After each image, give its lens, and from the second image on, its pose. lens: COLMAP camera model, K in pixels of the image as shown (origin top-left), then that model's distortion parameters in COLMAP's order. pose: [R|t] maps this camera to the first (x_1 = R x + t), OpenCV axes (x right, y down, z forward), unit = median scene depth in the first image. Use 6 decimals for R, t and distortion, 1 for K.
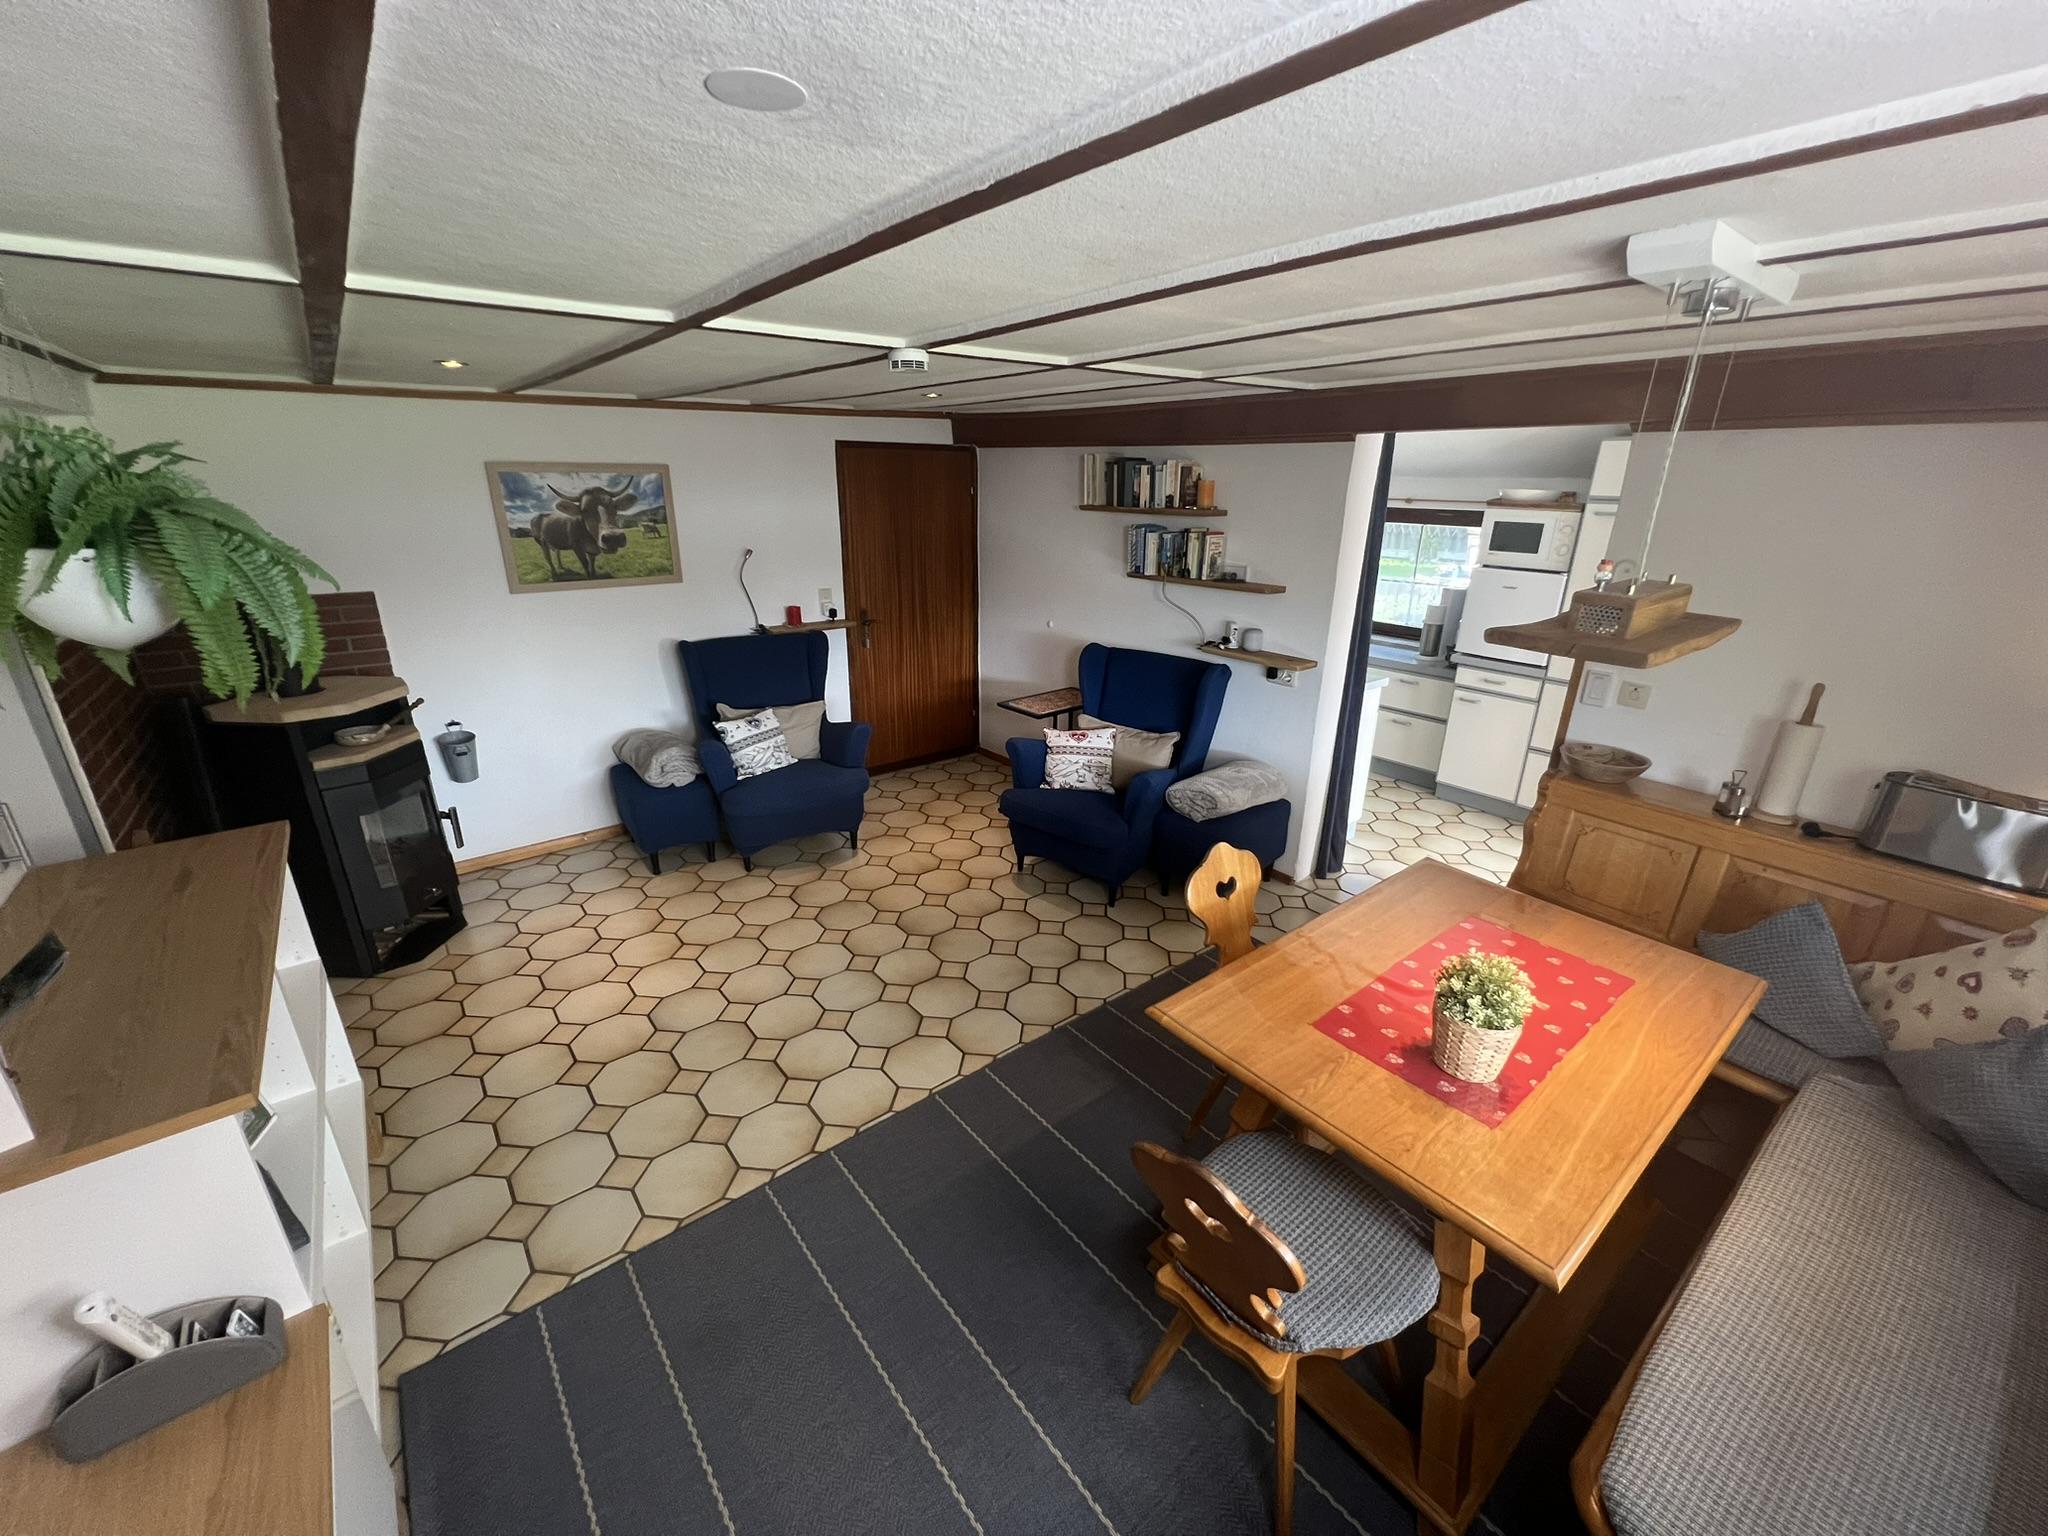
lens RADIAL K [[819.8, 0, 1024.0], [0, 819.8, 768.0], [0, 0, 1]] dist [-0.001525, -0.000225]
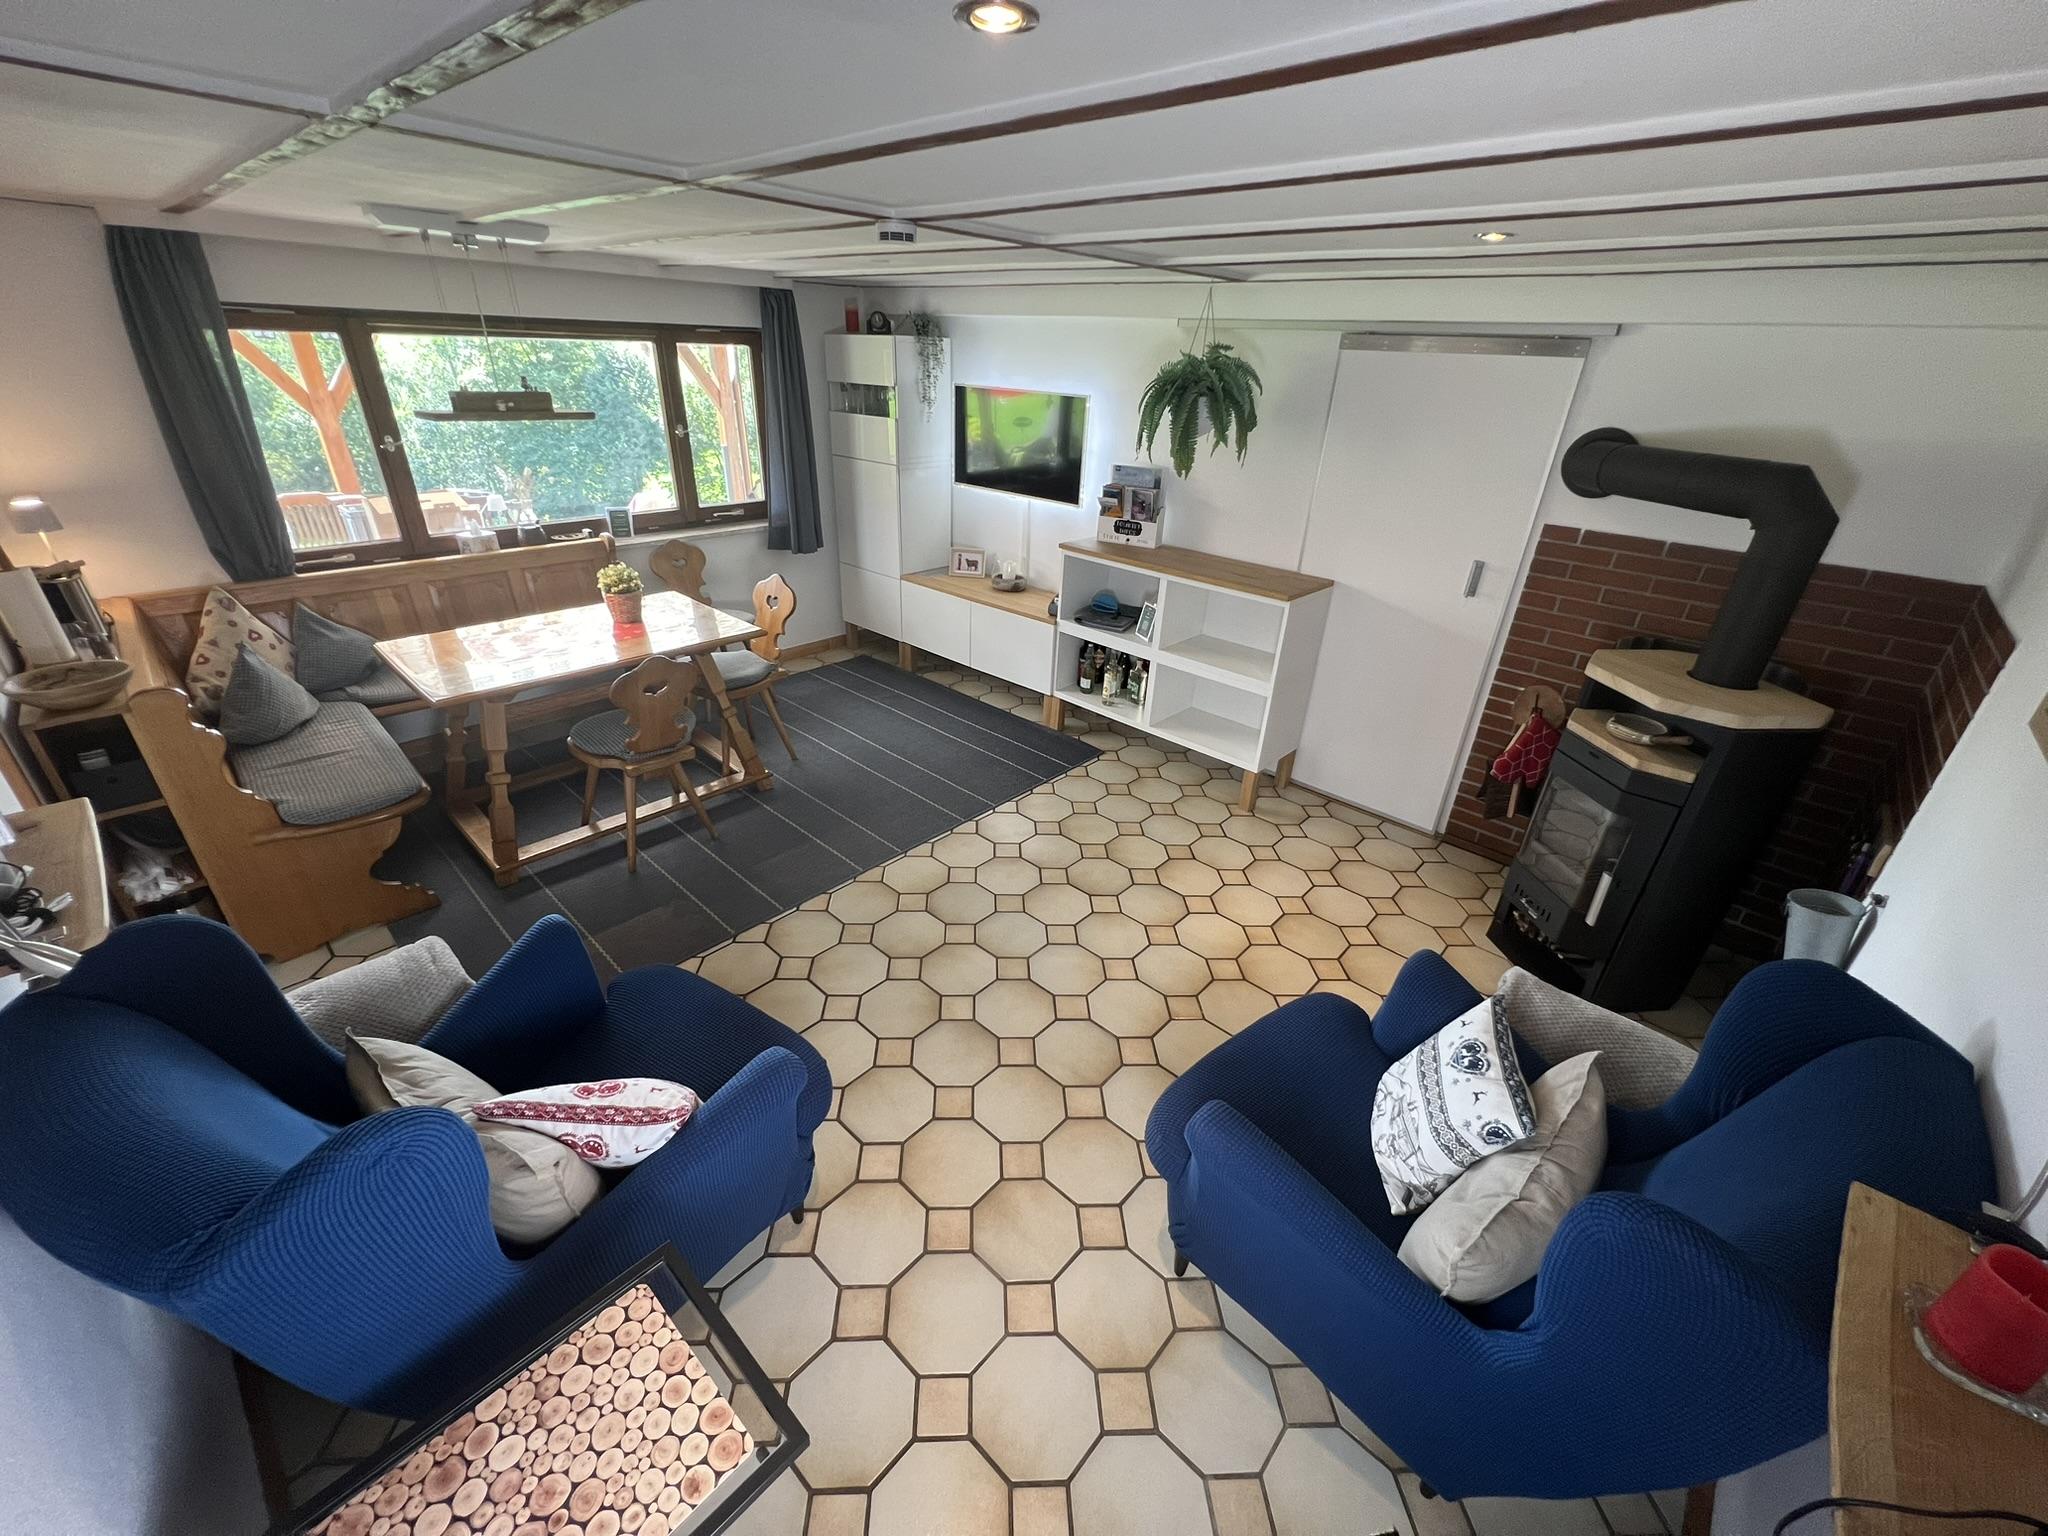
lens RADIAL K [[819.8, 0, 1024.0], [0, 819.8, 768.0], [0, 0, 1]] dist [-0.001525, -0.000225]
pose [[-0.988594, 0.027835, -0.148009, -0.098087], [-0.089310, 0.682972, 0.724964, -0.575019], [0.121265, 0.729914, -0.672697, 1.577463]]
